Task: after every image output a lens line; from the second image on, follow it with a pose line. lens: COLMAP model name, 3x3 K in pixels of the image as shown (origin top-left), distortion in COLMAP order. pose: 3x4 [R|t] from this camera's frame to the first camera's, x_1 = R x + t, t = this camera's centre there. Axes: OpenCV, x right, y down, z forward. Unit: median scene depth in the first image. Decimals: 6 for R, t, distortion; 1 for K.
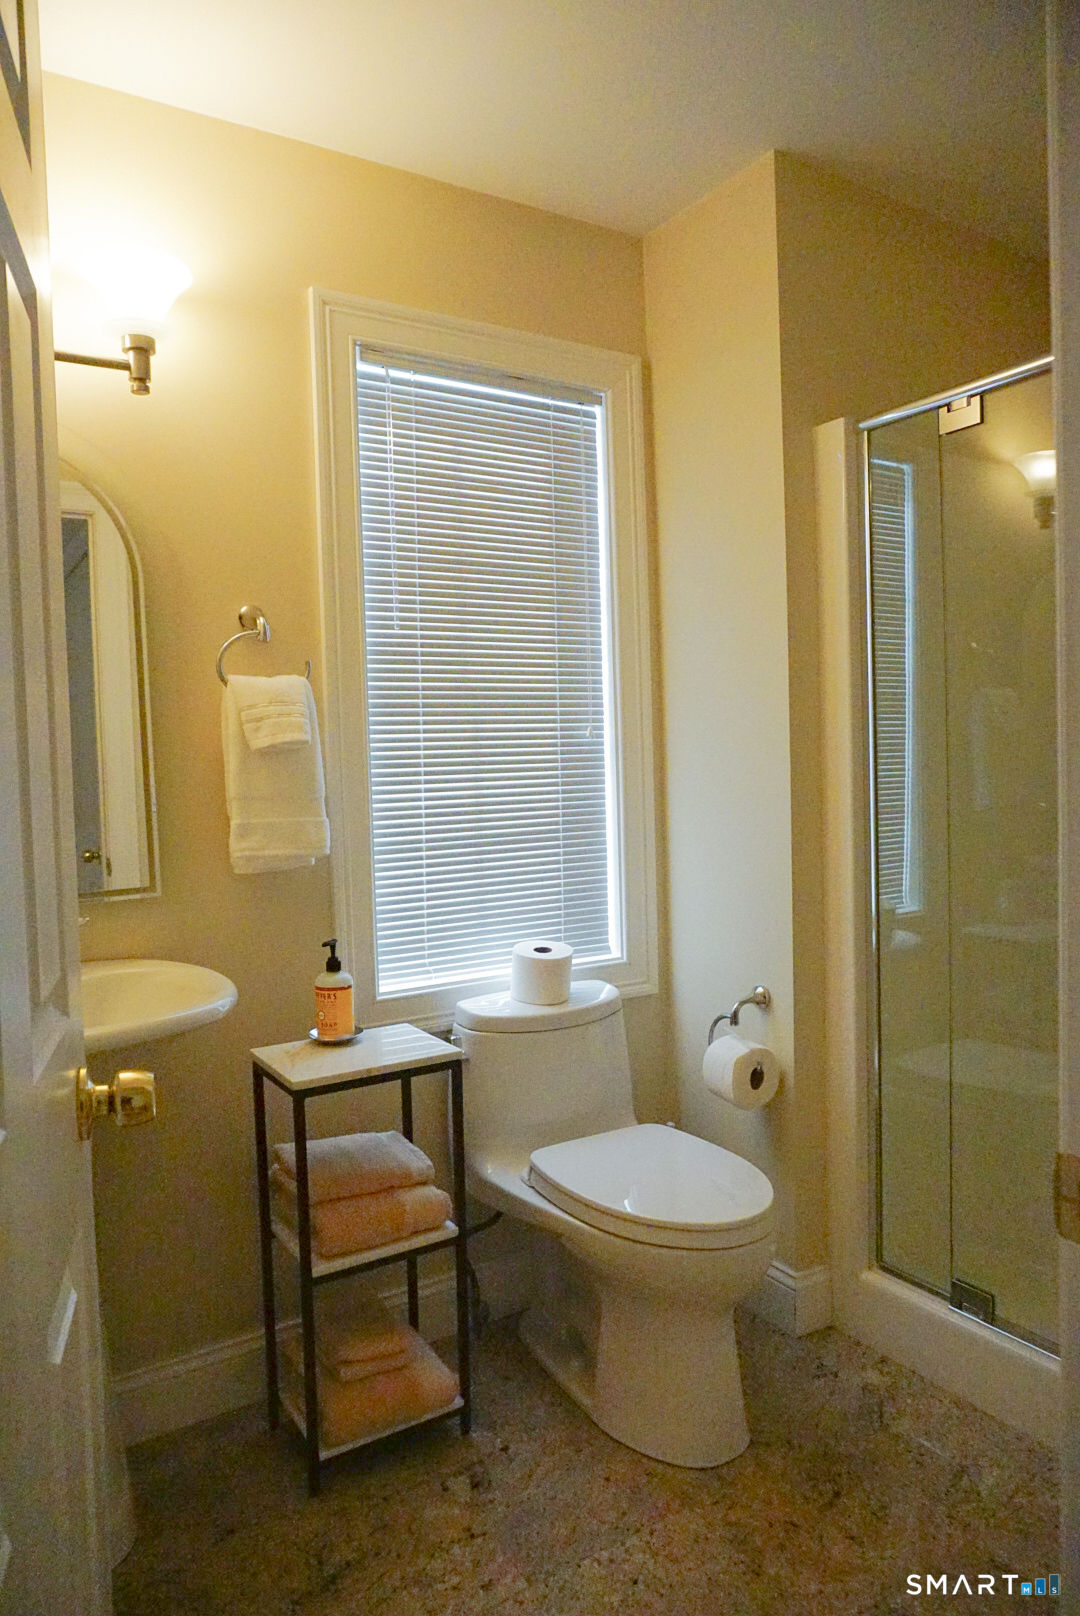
lens RADIAL K [[1085.8, 0, 535.4], [0, 1085.8, 804.7], [0, 0, 1]] dist [-0.024593, 0.004300]
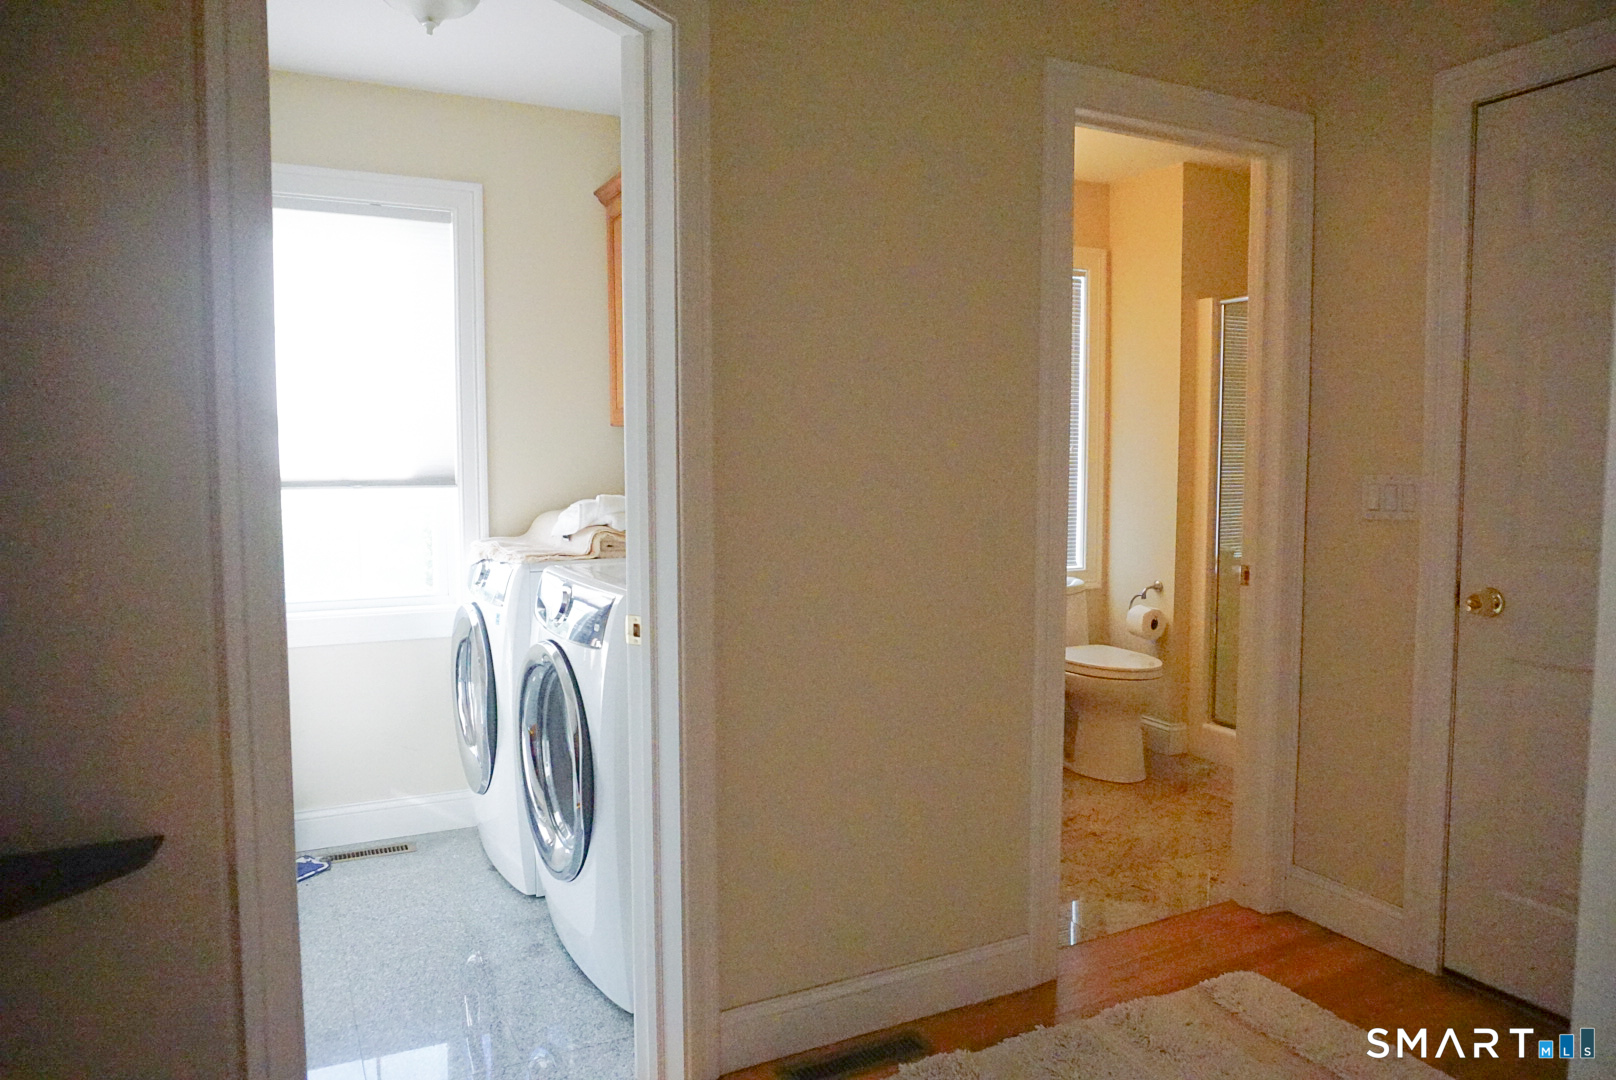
lens RADIAL K [[1085.8, 0, 816.0], [0, 1085.8, 543.7], [0, 0, 1]] dist [-0.024593, 0.004300]
pose [[0.995538, 0.036473, -0.087032, -0.245005], [-0.033893, 0.998946, 0.030944, 0.061885], [0.088069, -0.027856, 0.995725, -1.027621]]
